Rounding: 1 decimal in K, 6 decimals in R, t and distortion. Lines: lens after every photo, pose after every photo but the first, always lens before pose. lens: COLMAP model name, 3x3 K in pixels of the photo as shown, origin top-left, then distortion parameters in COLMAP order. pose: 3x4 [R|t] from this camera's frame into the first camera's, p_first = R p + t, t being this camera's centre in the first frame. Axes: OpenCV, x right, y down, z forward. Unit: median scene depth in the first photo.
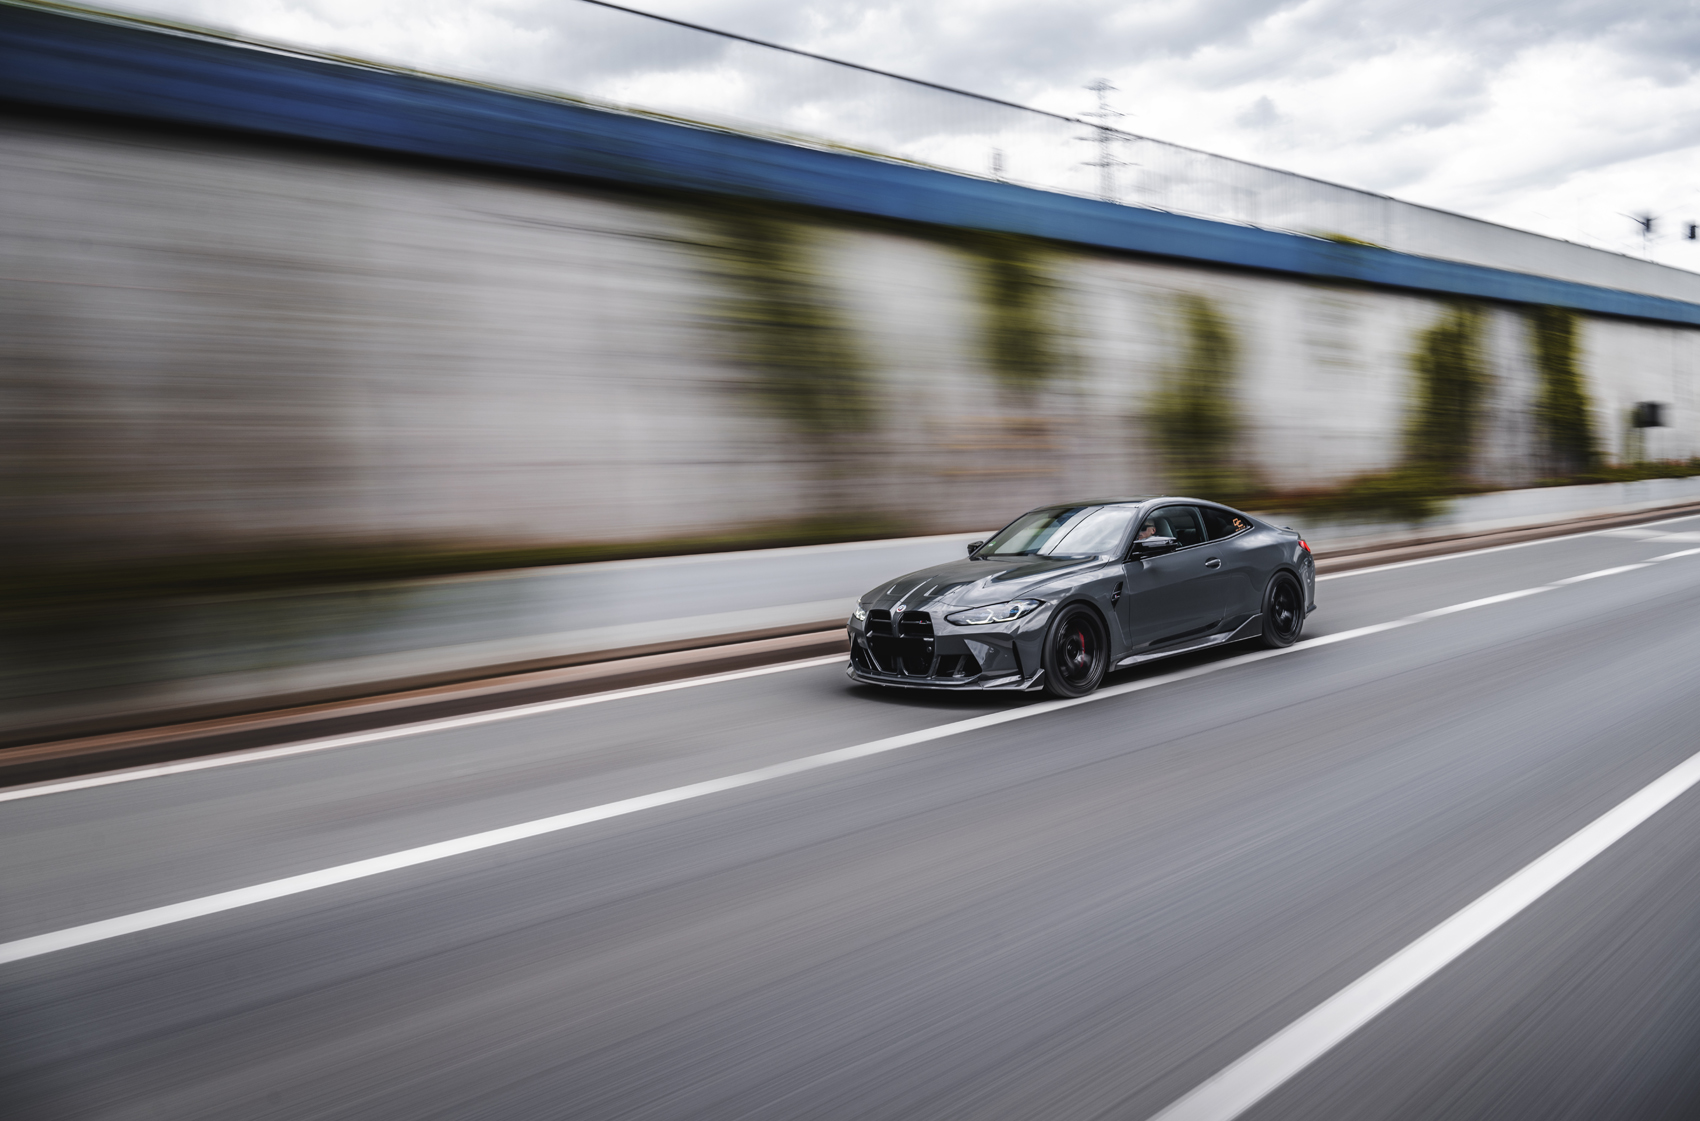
lens RADIAL K [[1108.7, 0, 850.0], [0, 1108.7, 560.5], [0, 0, 1]] dist [0.000537, 0.005047]
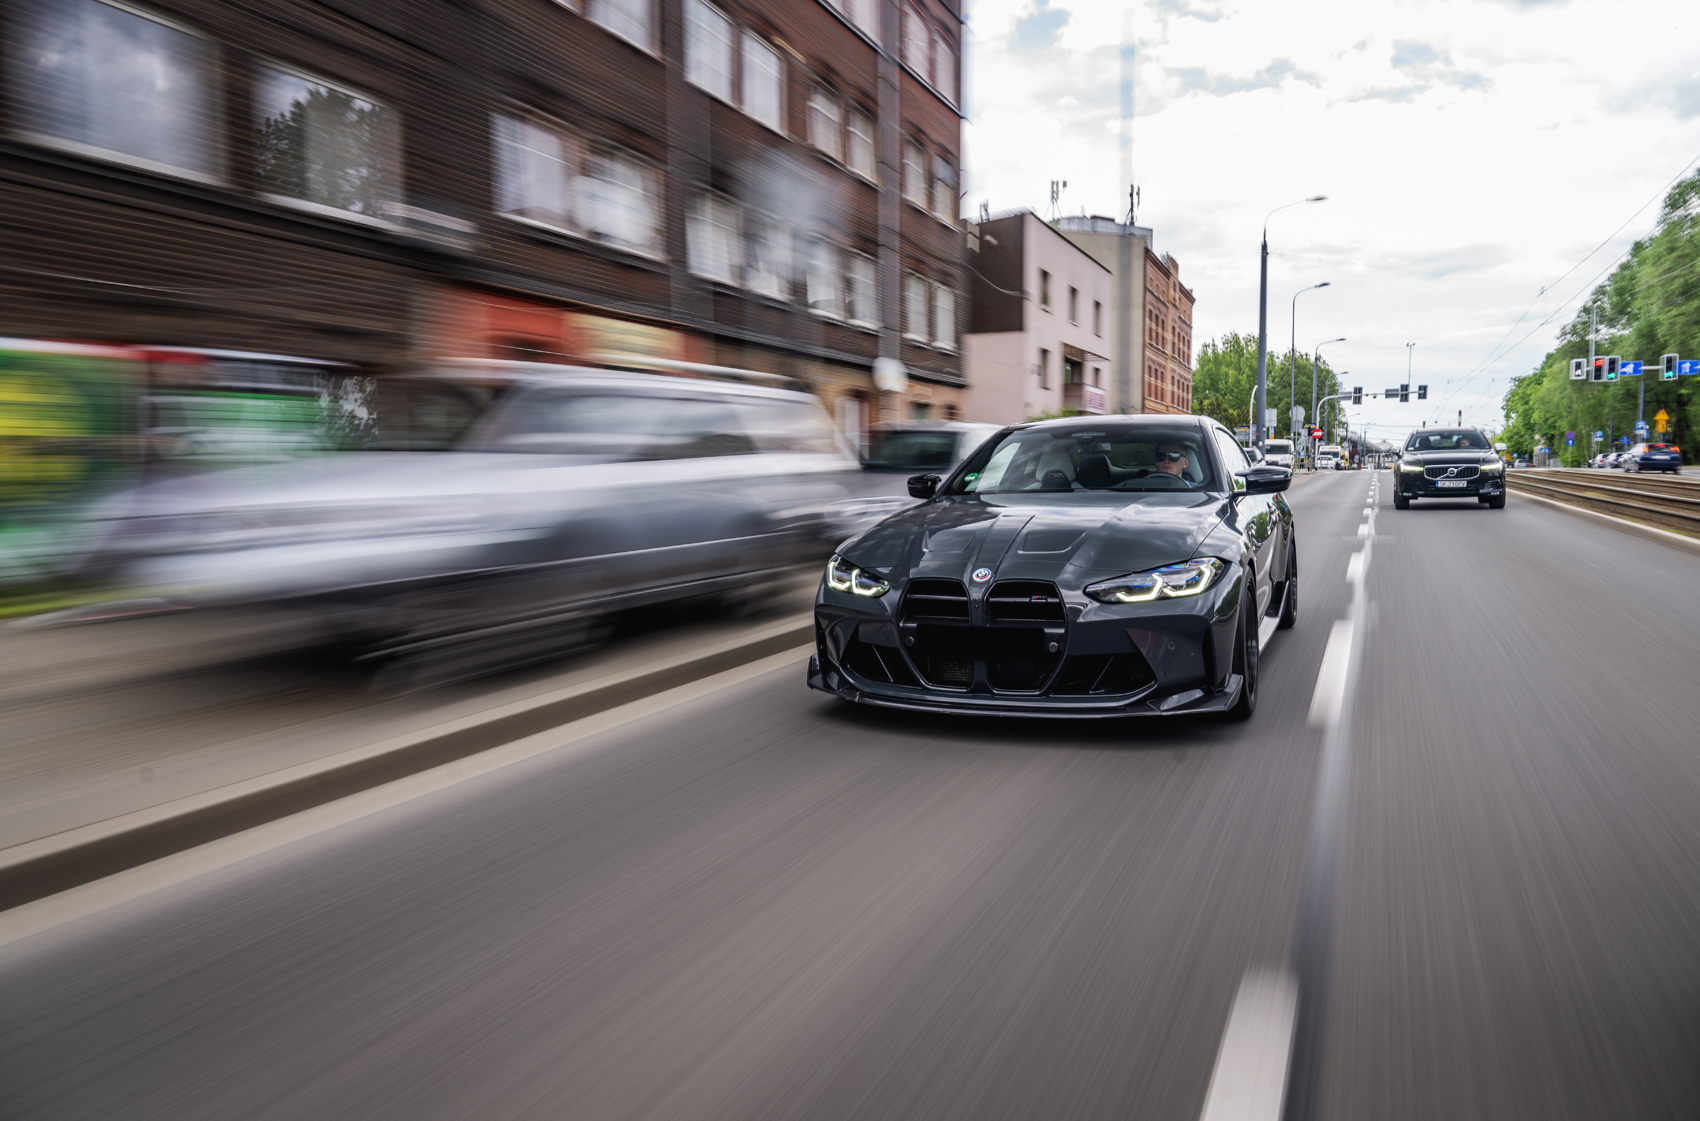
lens RADIAL K [[1106.8, 0, 802.8], [0, 1106.8, 543.3], [0, 0, 1]] dist [-0.003511, -0.004703]
pose [[0.920634, 0.014560, 0.390156, -0.252668], [-0.013417, 0.999894, -0.005656, 0.029803], [-0.390197, -0.000028, 0.920731, 0.492455]]
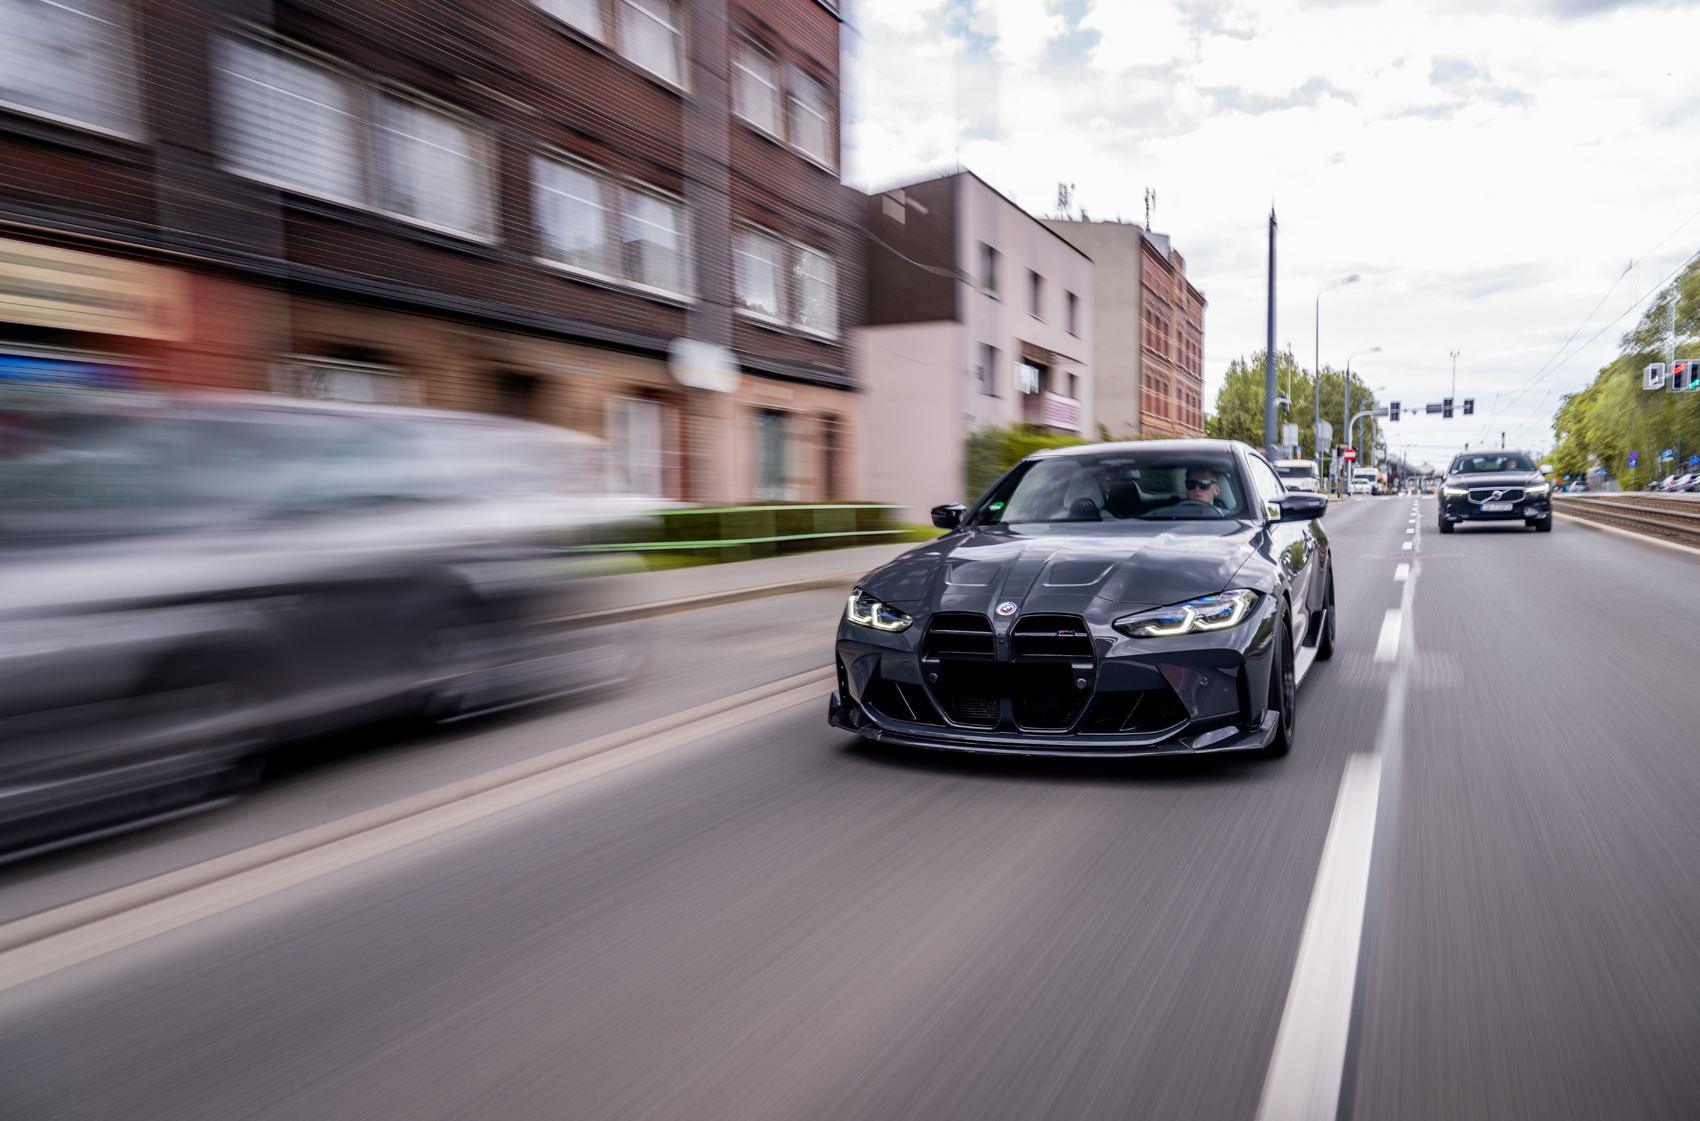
lens RADIAL K [[1108.7, 0, 850.0], [0, 1108.7, 560.5], [0, 0, 1]] dist [0.000537, 0.005047]
pose [[0.919346, 0.010448, 0.393312, -0.230684], [-0.004207, 0.999851, -0.016727, 0.027649], [-0.393428, 0.013724, 0.919253, 0.510276]]
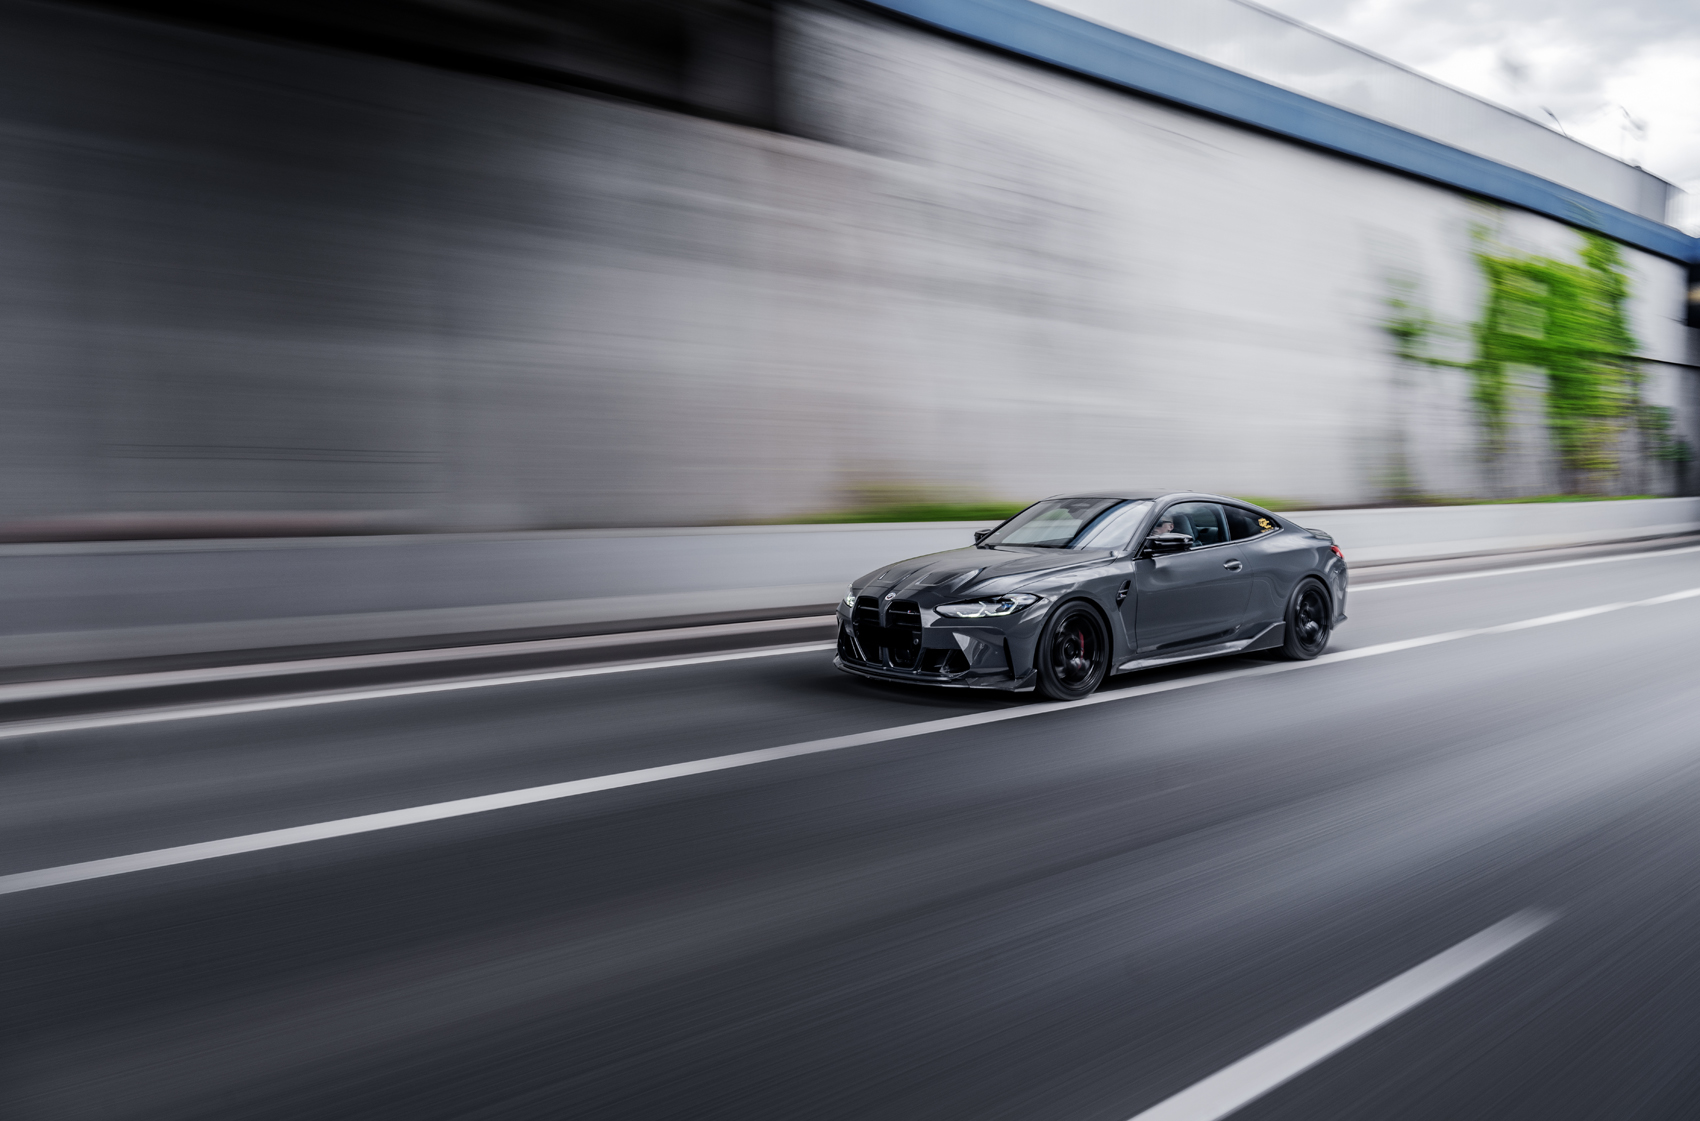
lens RADIAL K [[1108.7, 0, 850.0], [0, 1108.7, 560.5], [0, 0, 1]] dist [0.000537, 0.005047]
pose [[0.997369, 0.051138, -0.051377, 0.057885], [-0.050172, 0.998542, 0.019936, -0.004228], [0.052321, -0.017306, 0.998480, 0.056442]]
